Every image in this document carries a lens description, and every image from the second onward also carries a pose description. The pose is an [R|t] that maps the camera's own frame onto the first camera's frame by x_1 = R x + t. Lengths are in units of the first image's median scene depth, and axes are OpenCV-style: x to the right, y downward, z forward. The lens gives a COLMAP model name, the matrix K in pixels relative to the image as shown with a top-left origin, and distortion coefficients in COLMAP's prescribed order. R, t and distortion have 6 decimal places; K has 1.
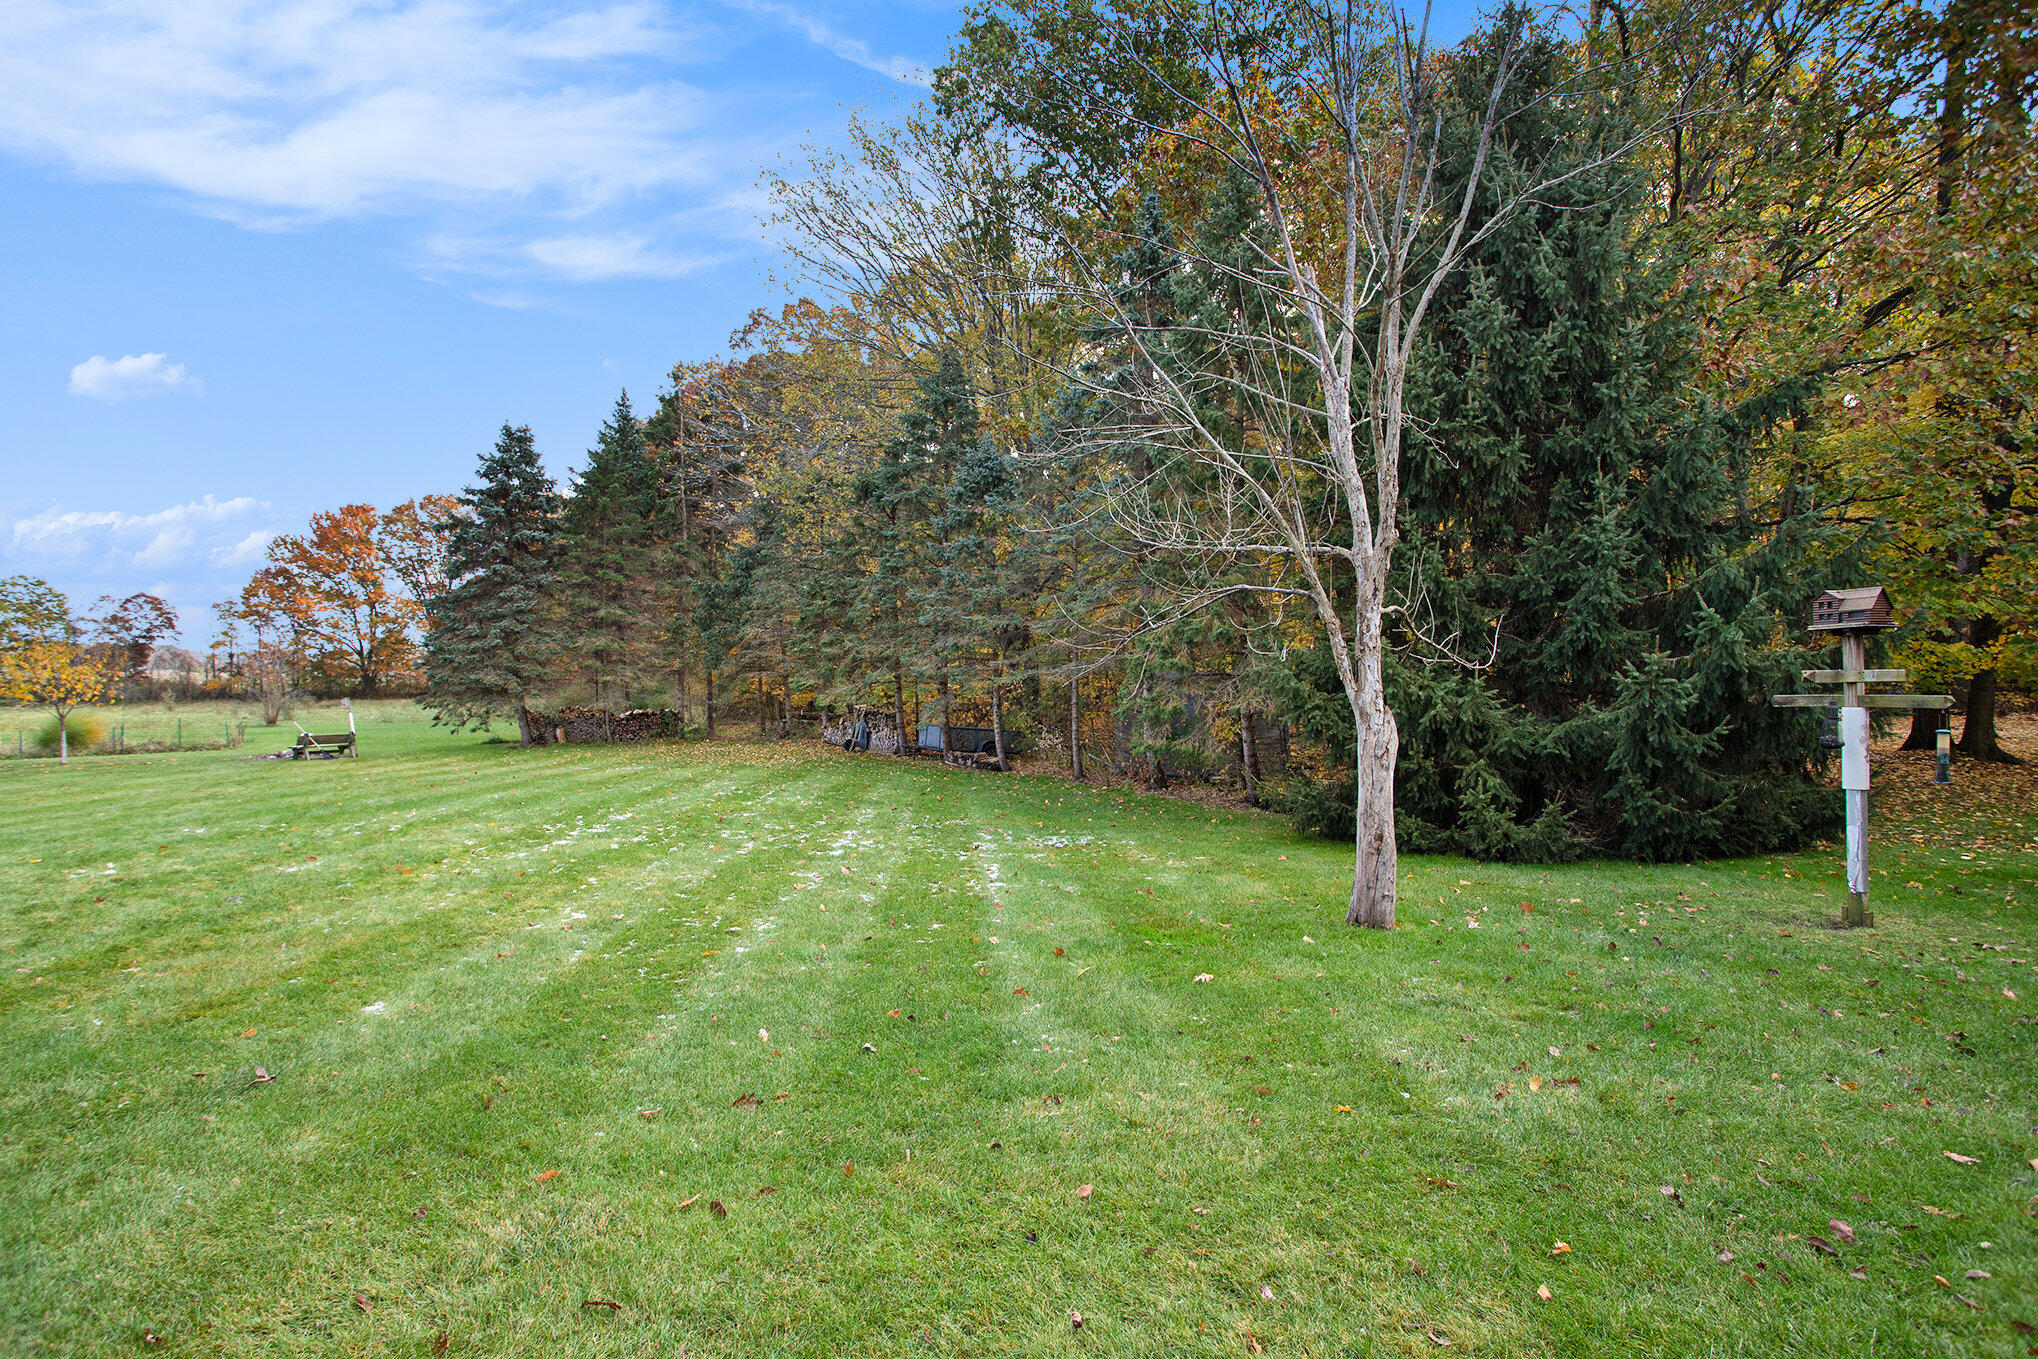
lens RADIAL K [[1006.8, 0, 1019.6], [0, 1006.8, 681.2], [0, 0, 1]] dist [-0.003701, 0.000176]
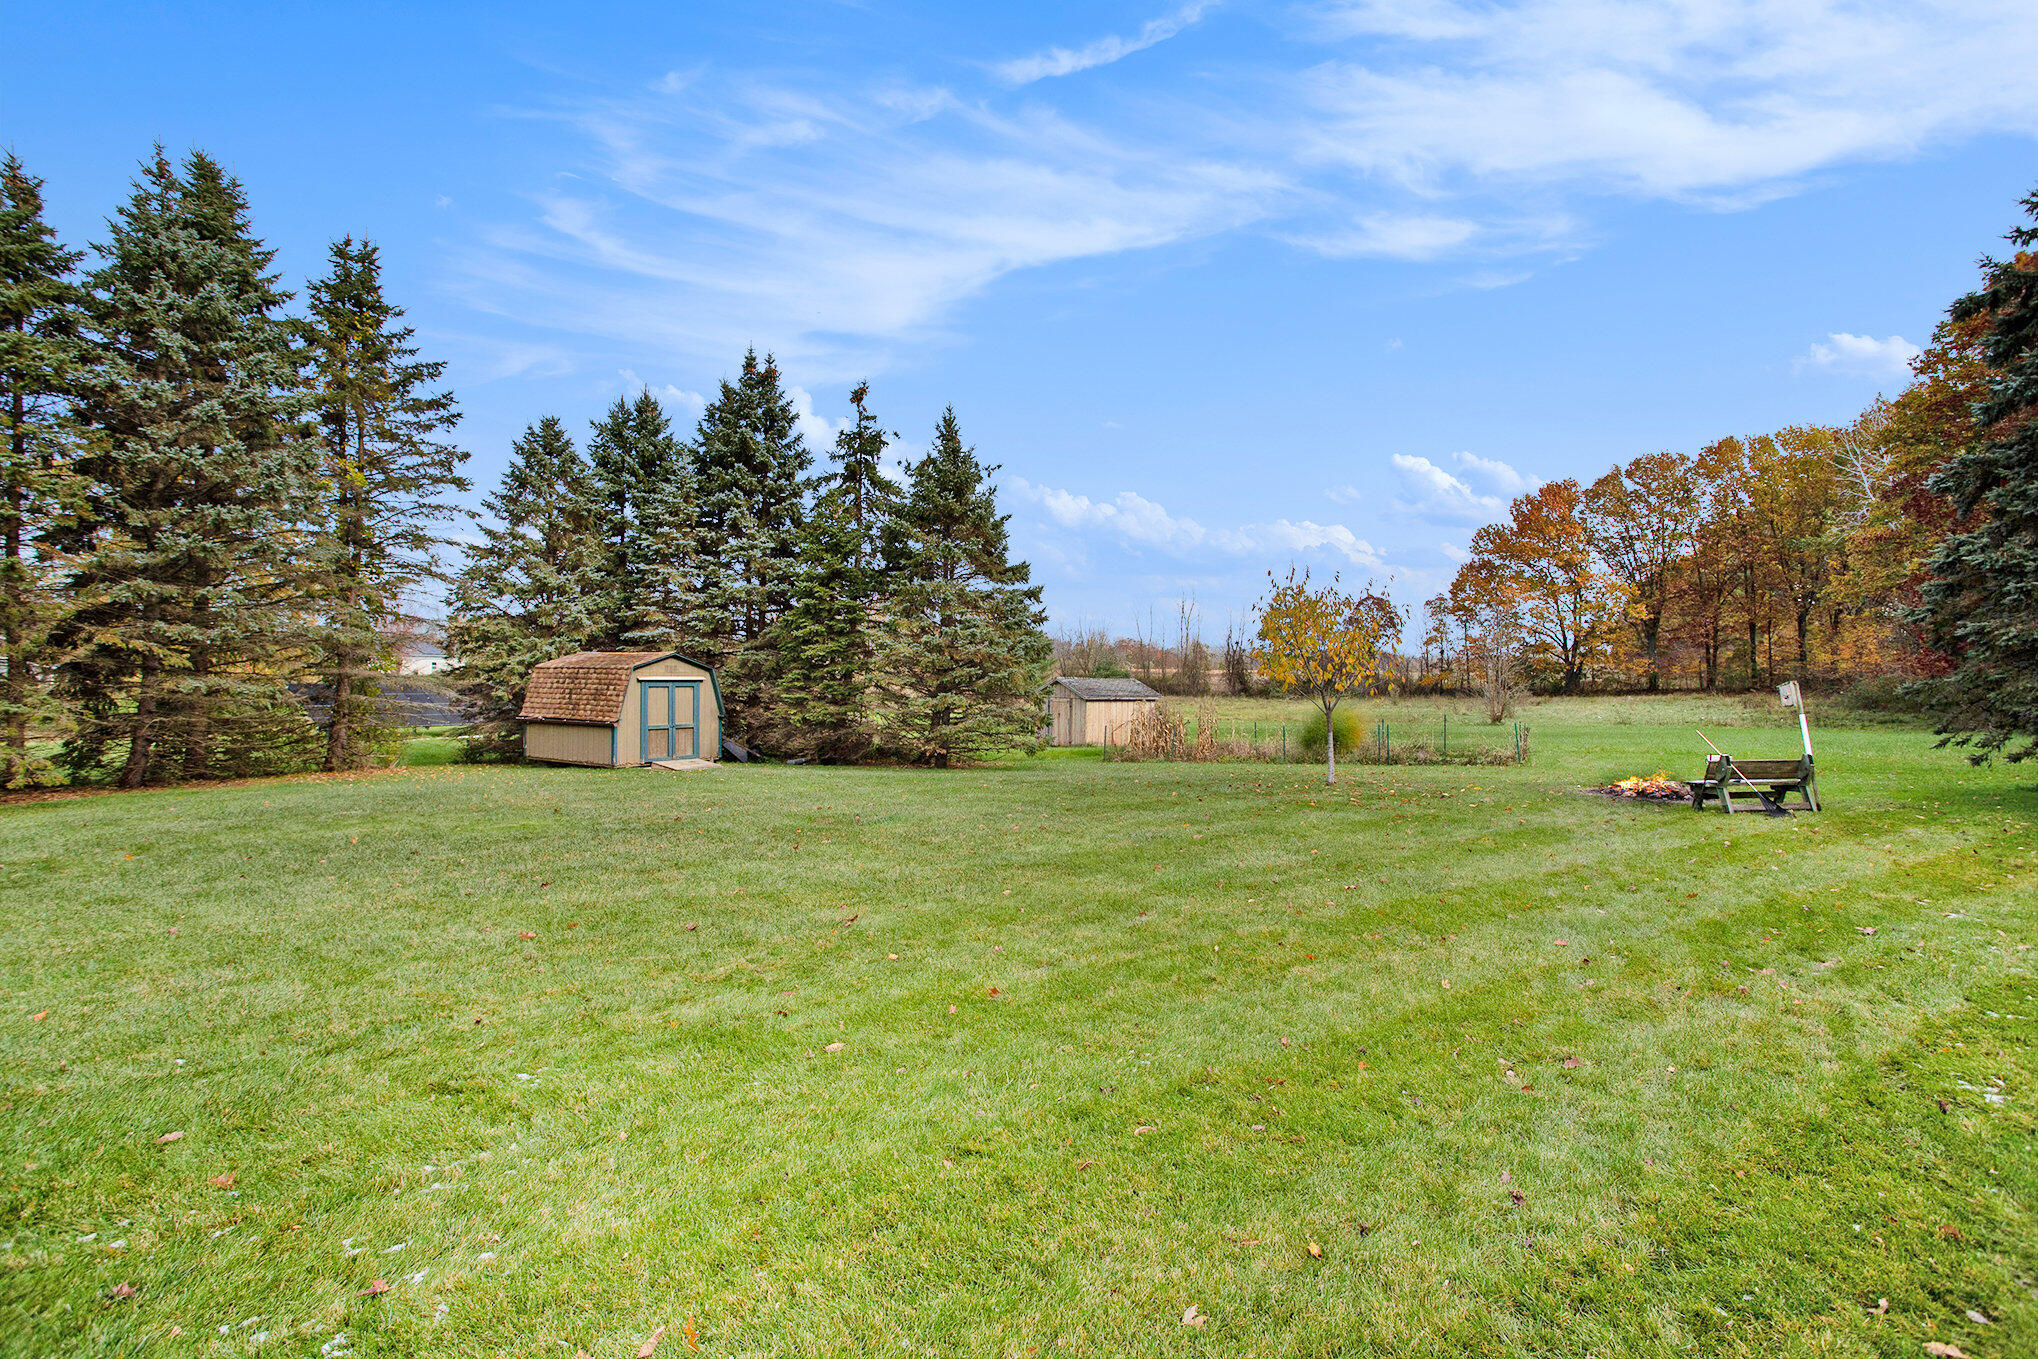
lens RADIAL K [[1006.8, 0, 1019.3], [0, 1006.8, 681.9], [0, 0, 1]] dist [-0.003701, 0.000176]
pose [[0.503534, -0.002286, -0.863972, -0.125858], [0.002948, 0.999995, -0.000928, 0.004220], [0.863970, -0.002079, 0.503538, 0.126489]]
